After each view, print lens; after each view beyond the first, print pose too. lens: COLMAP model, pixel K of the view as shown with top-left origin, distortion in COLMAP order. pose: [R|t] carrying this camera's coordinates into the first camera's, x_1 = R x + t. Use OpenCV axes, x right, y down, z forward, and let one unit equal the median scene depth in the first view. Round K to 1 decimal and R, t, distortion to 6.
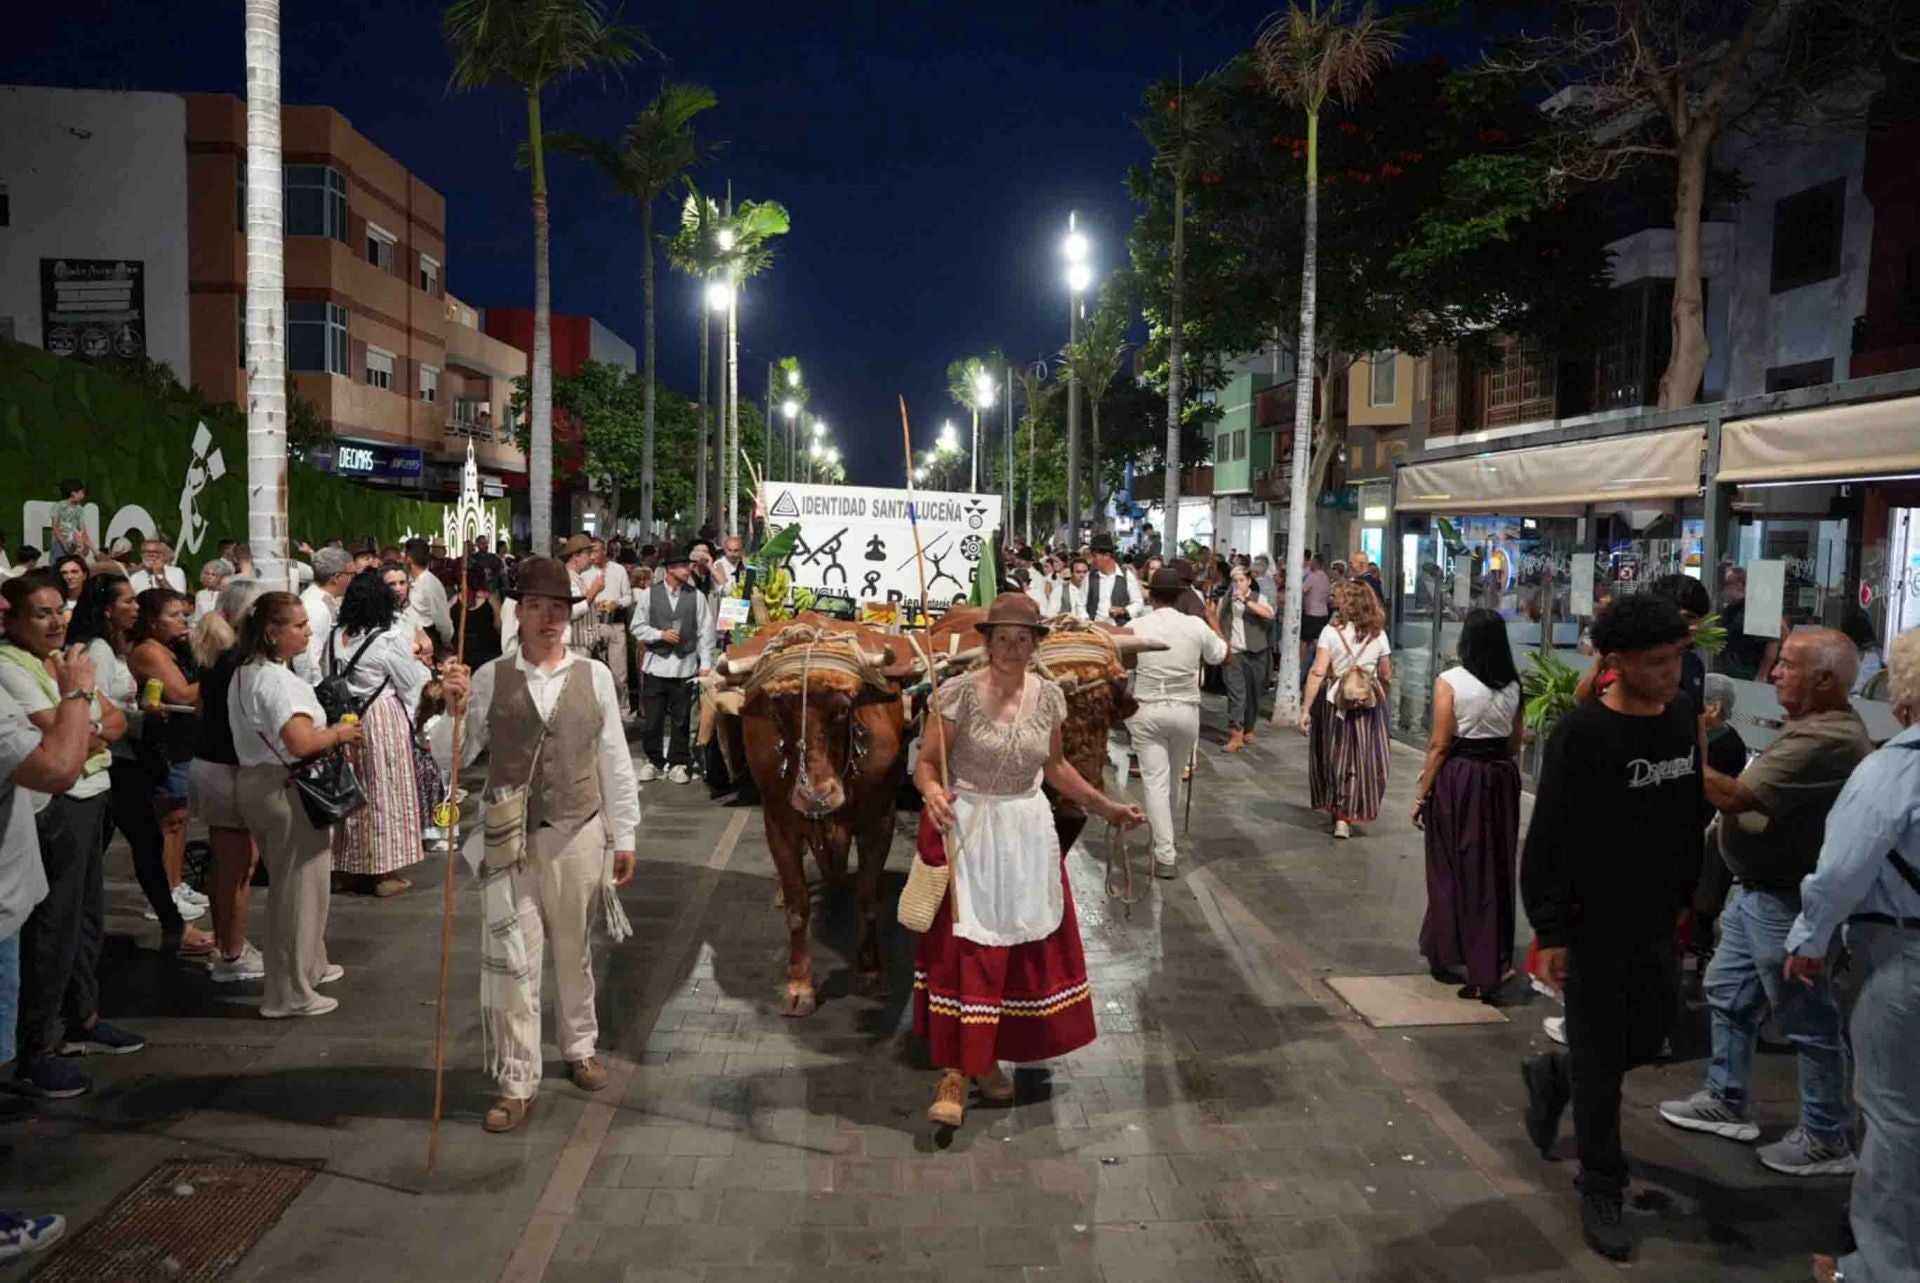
lens RADIAL K [[1319.3, 0, 955.7], [0, 1319.3, 638.1], [0, 0, 1]] dist [-0.137691, 0.111233]
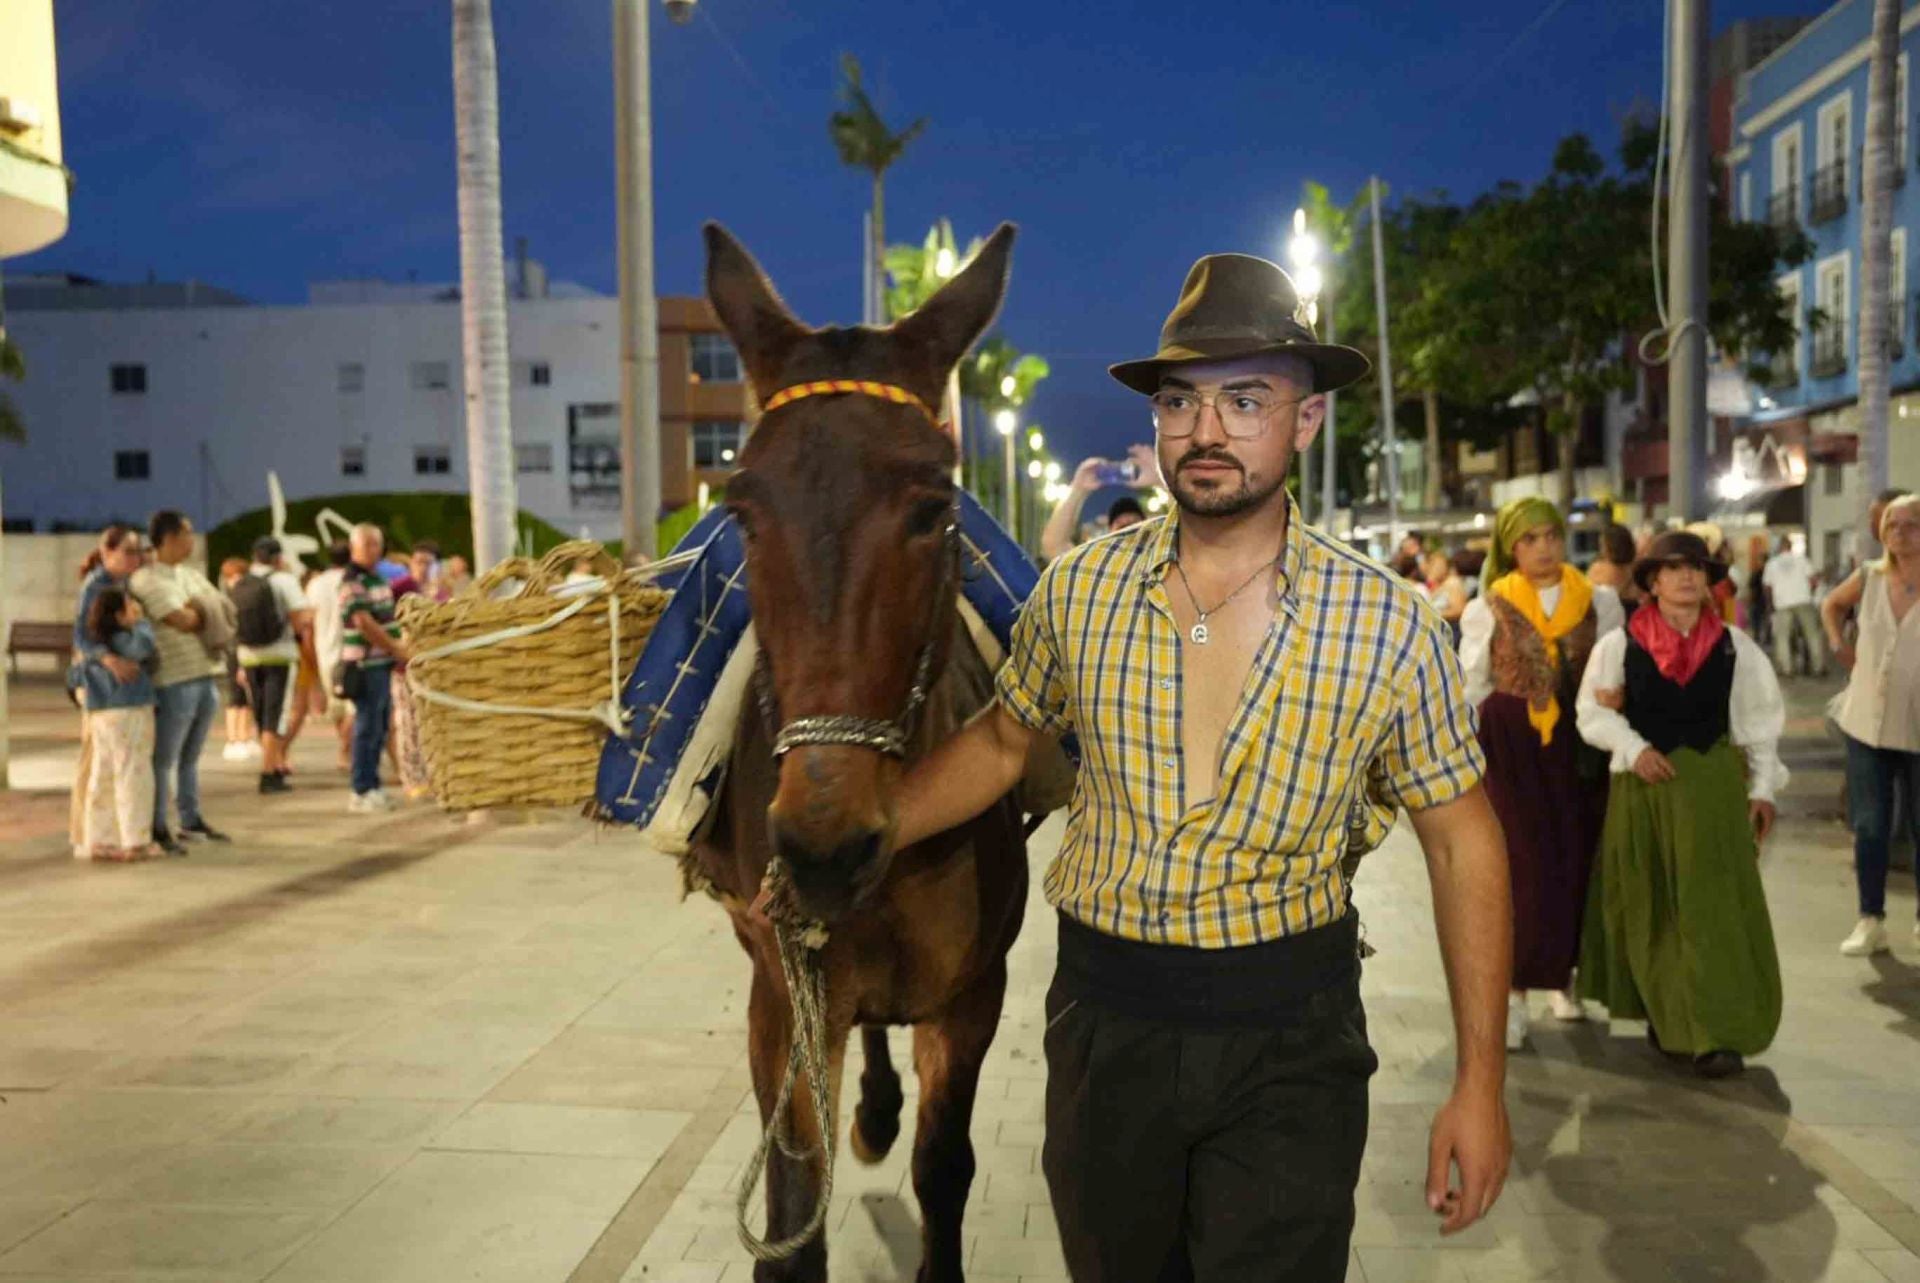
lens RADIAL K [[1768.5, 0, 960.0], [0, 1768.5, 641.5], [0, 0, 1]] dist [-0.015776, 0.147374]
pose [[0.987912, -0.022698, -0.153342, 0.109184], [0.016712, 0.999051, -0.040215, 0.110438], [0.154110, 0.037166, 0.987355, -1.307125]]
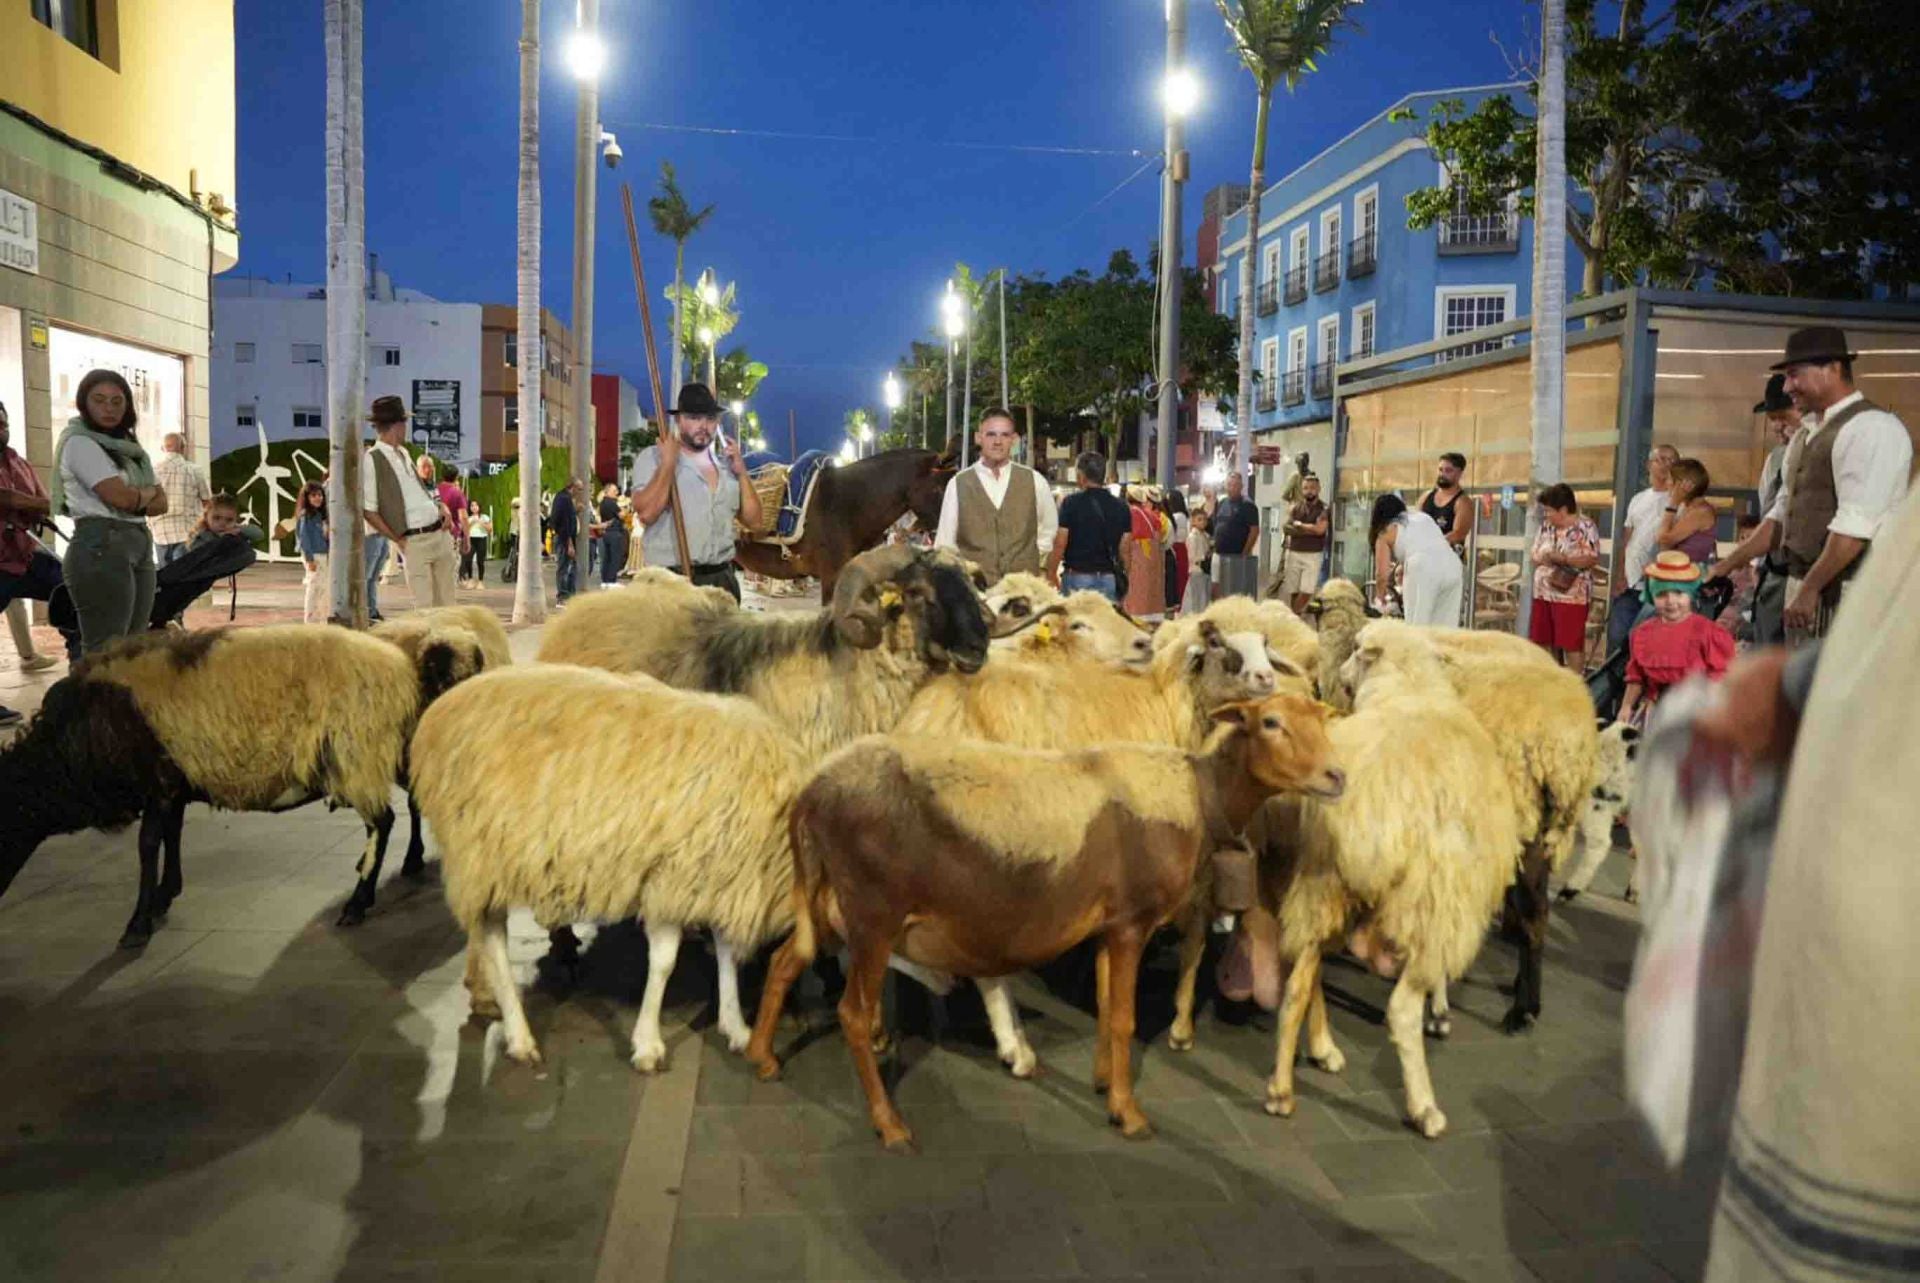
lens RADIAL K [[1319.3, 0, 955.7], [0, 1319.3, 638.1], [0, 0, 1]] dist [-0.137691, 0.111233]
pose [[0.998386, 0.005128, 0.056568, 0.086748], [-0.005619, 0.999948, 0.008525, 0.134990], [-0.056522, -0.008829, 0.998362, -1.471274]]
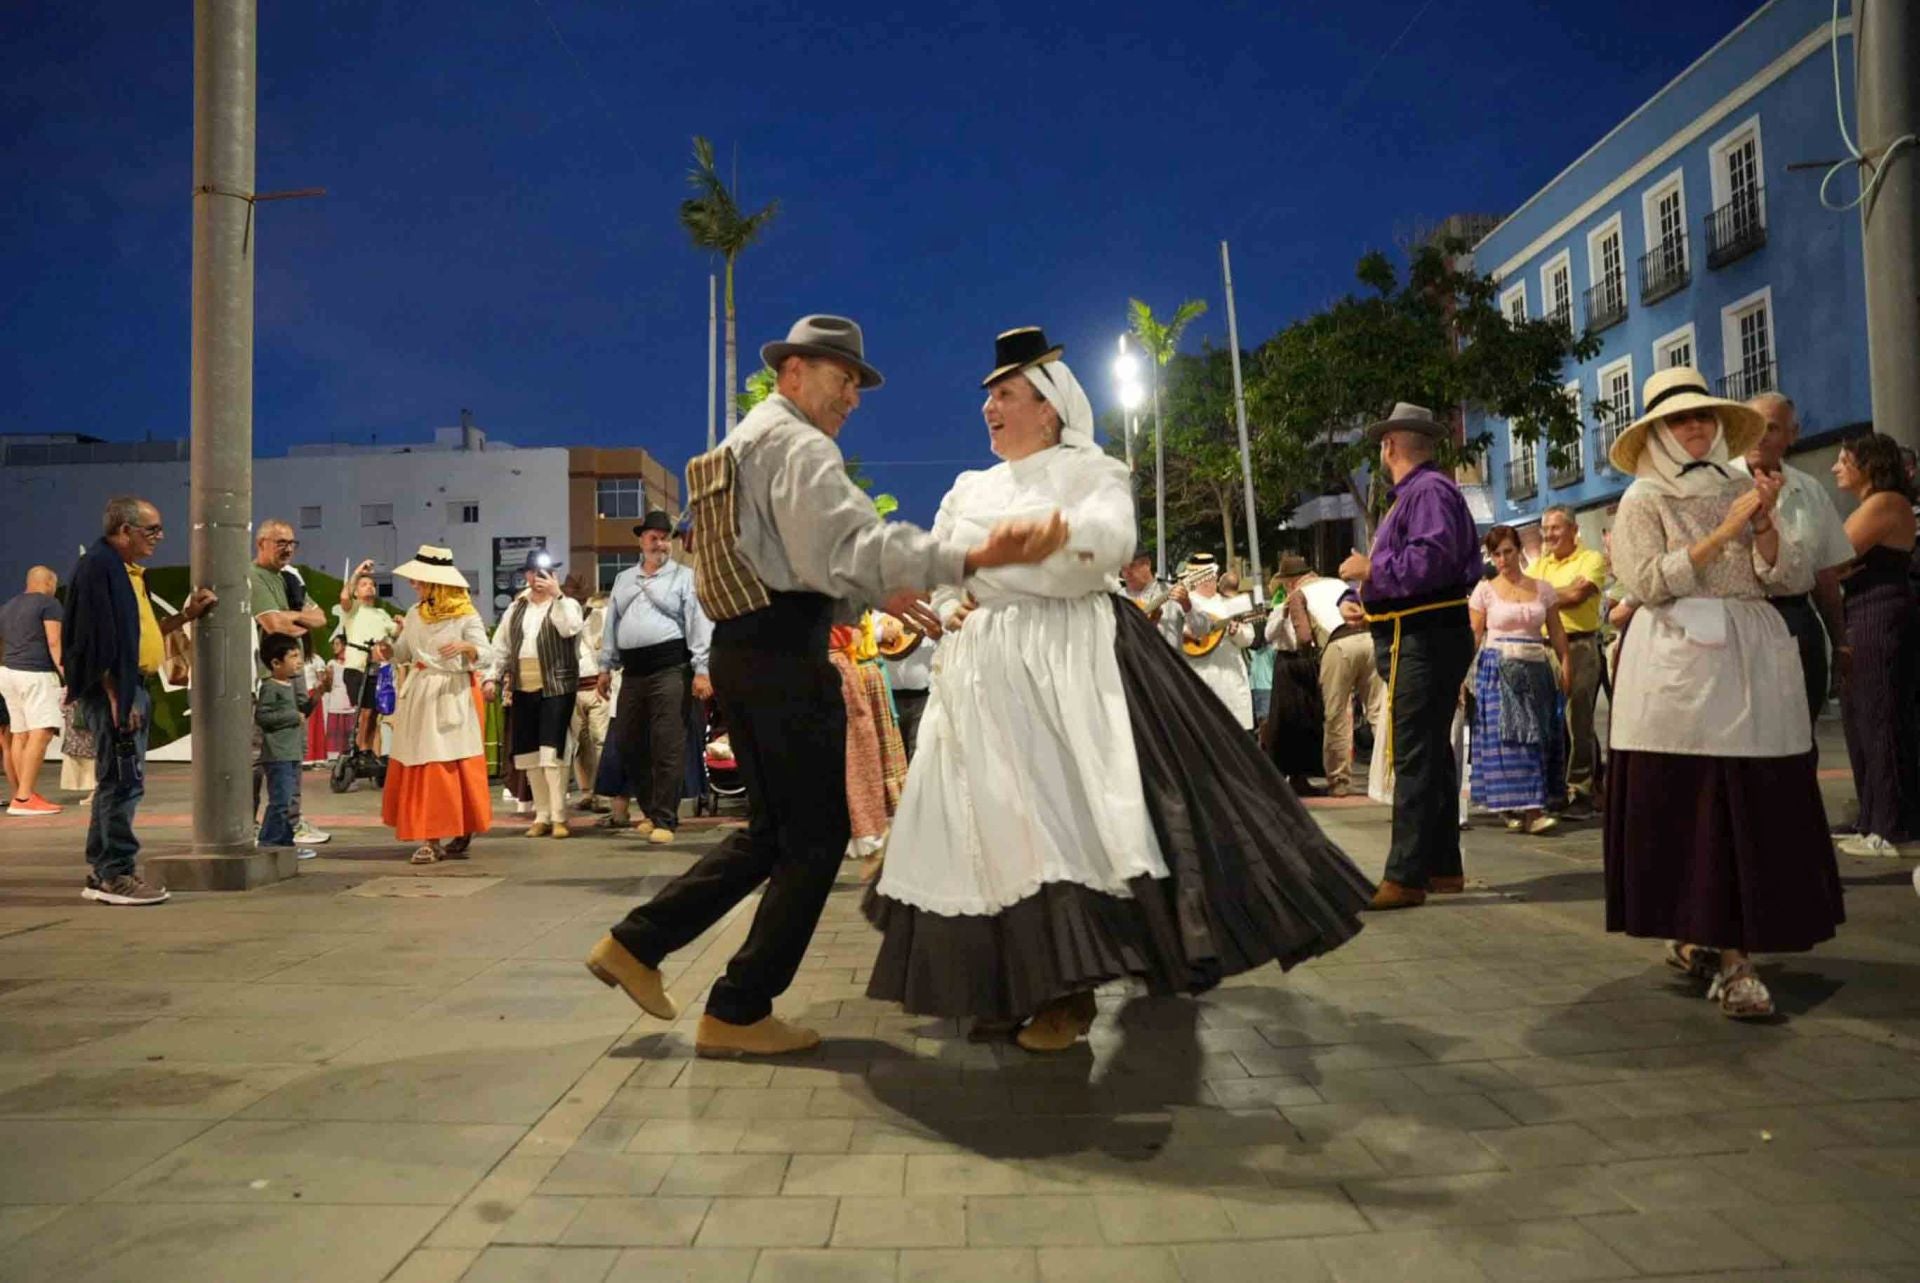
lens RADIAL K [[1324.3, 0, 960.0], [0, 1324.3, 641.5], [0, 0, 1]] dist [-0.136151, 0.111297]
pose [[0.997464, -0.044108, -0.055852, 0.076015], [0.037542, 0.992816, -0.113607, 0.114178], [0.060461, 0.111222, 0.991955, -1.013757]]
